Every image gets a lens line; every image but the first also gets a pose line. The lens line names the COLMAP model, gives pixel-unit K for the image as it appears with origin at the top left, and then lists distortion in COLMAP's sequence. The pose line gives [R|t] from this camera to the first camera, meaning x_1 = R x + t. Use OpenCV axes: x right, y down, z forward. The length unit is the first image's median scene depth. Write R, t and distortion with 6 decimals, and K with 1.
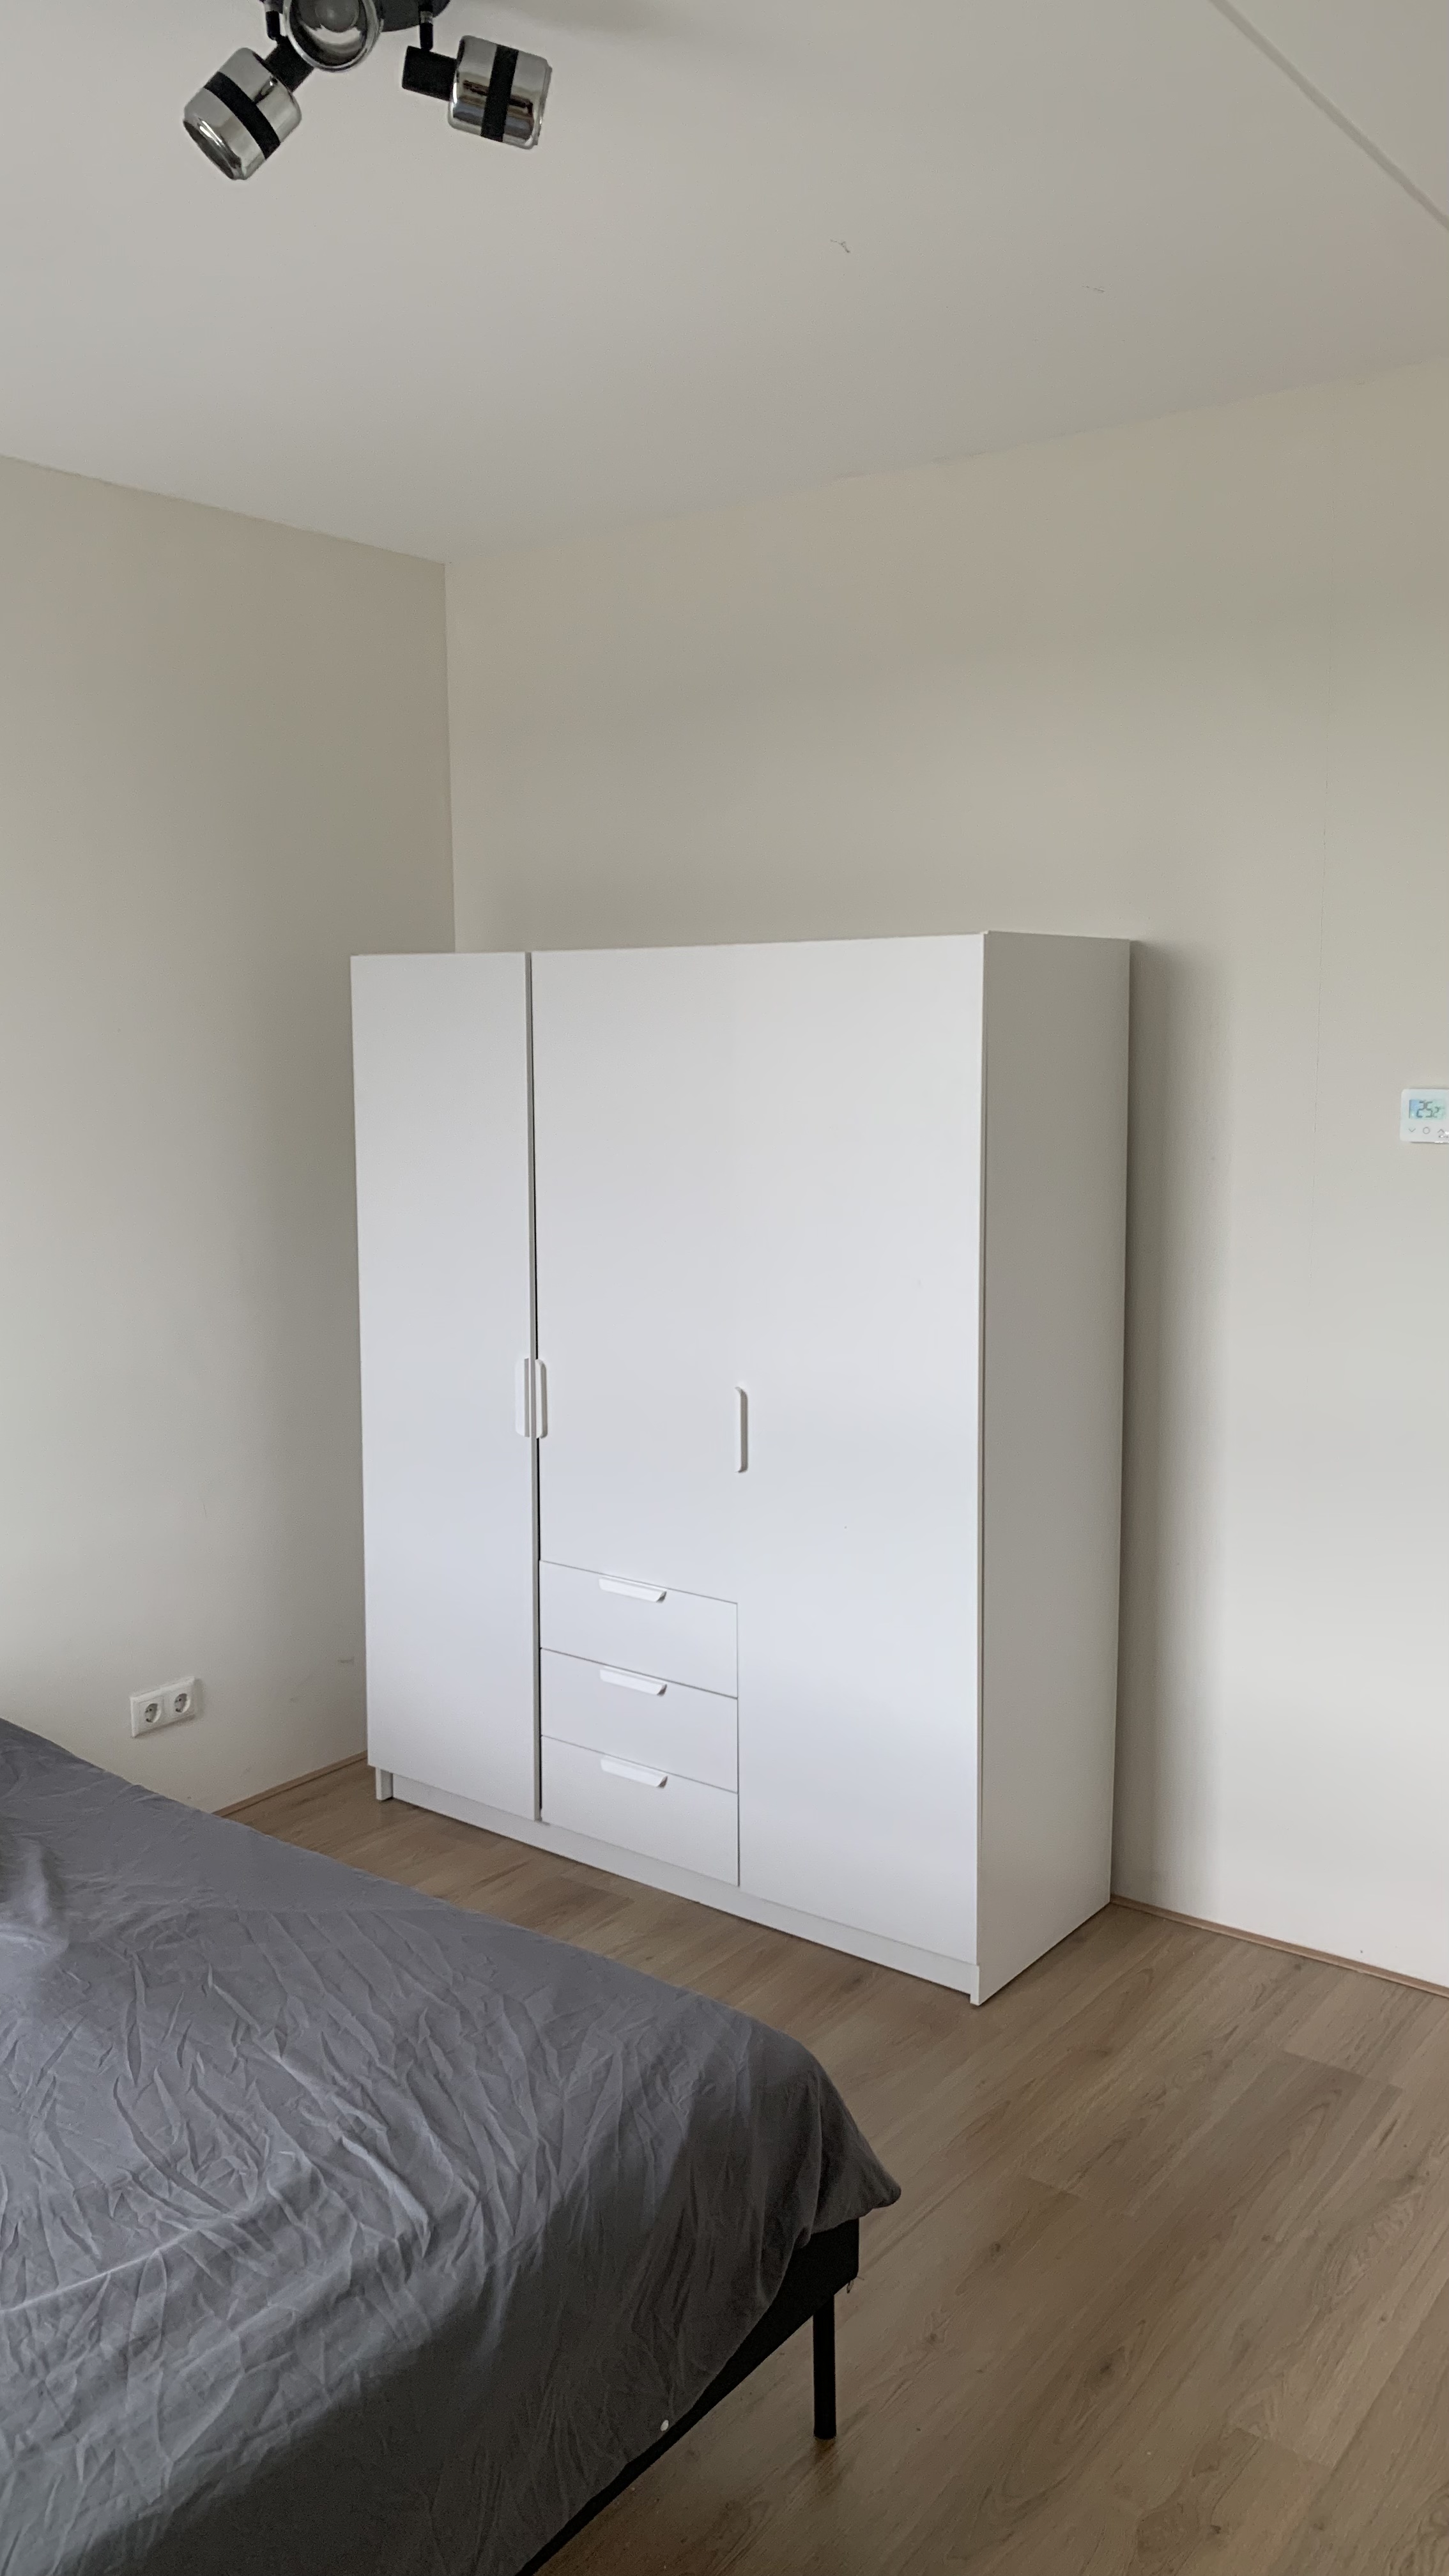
lens RADIAL K [[1954.2, 0, 727.3], [0, 1954.2, 1287.8], [0, 0, 1]] dist [0.041890, -0.068244]
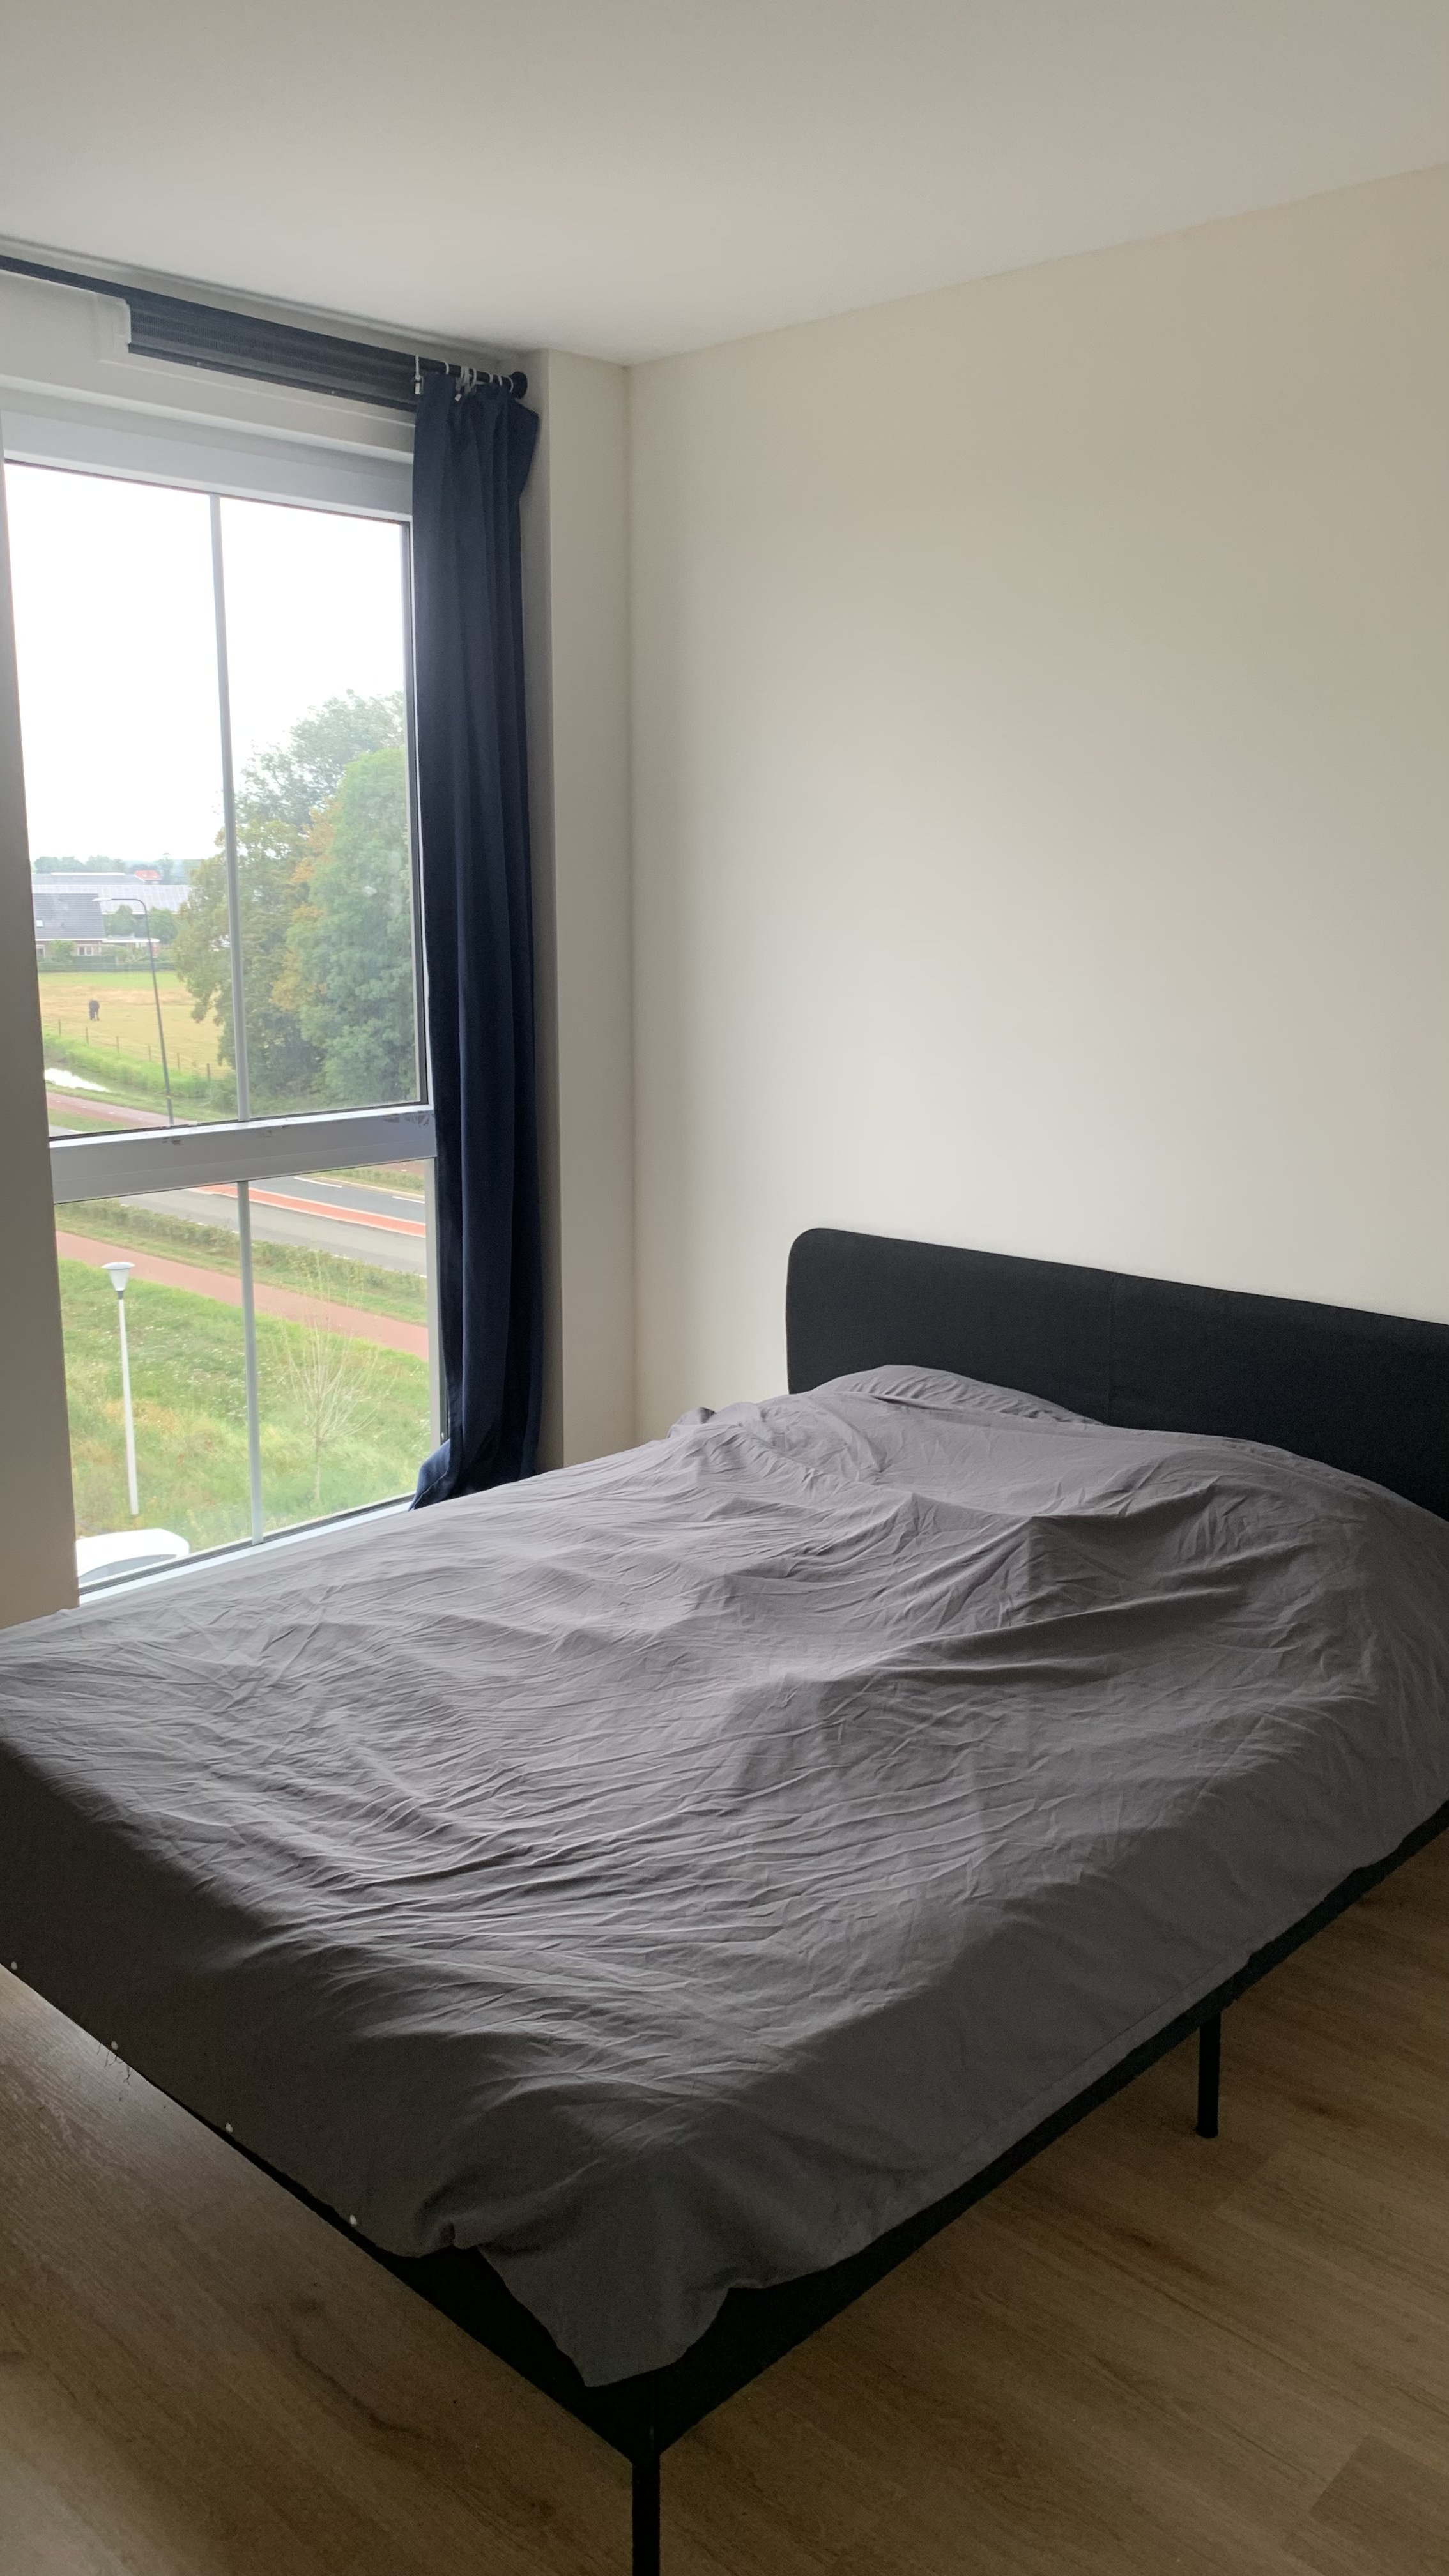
lens RADIAL K [[1954.2, 0, 742.1], [0, 1954.2, 1303.8], [0, 0, 1]] dist [0.041890, -0.068244]
pose [[-0.108538, 0.227847, -0.967629, 0.911872], [-0.129061, 0.961911, 0.240977, -0.174902], [0.985679, 0.151038, -0.074998, 1.309297]]
